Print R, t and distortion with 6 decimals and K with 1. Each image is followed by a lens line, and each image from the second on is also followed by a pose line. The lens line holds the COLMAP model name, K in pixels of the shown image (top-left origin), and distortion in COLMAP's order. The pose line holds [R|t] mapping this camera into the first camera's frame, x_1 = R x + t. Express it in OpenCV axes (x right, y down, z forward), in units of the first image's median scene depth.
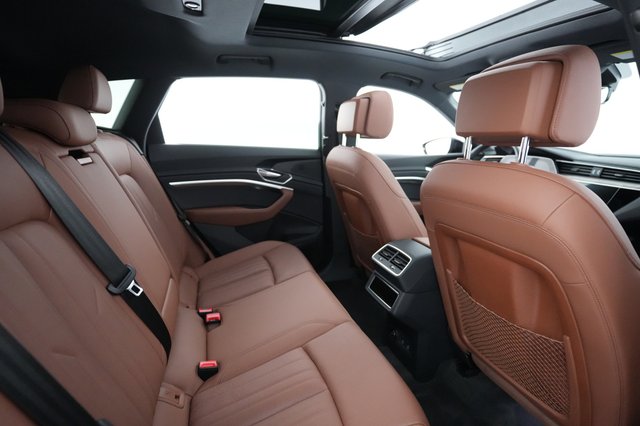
lens RADIAL K [[339.2, 0, 320.0], [0, 339.2, 213.0], [0, 0, 1]] dist [-0.000335, -0.000691]
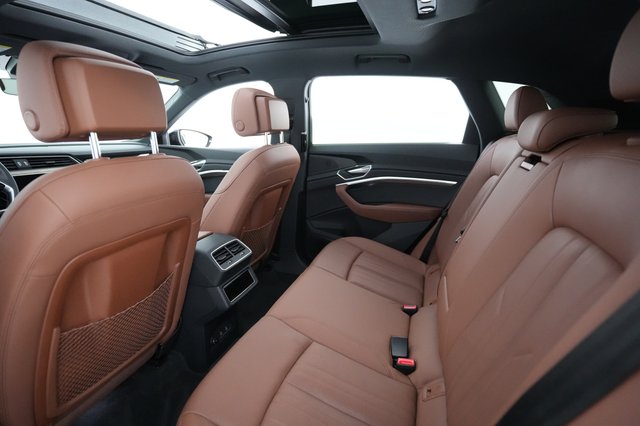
lens RADIAL K [[339.2, 0, 320.0], [0, 339.2, 213.0], [0, 0, 1]] dist [-0.000335, -0.000691]
pose [[-0.808593, -0.164073, 0.565029, -0.595535], [0.112412, 0.899561, 0.422083, -0.398080], [-0.577530, 0.404810, -0.708935, 1.619109]]
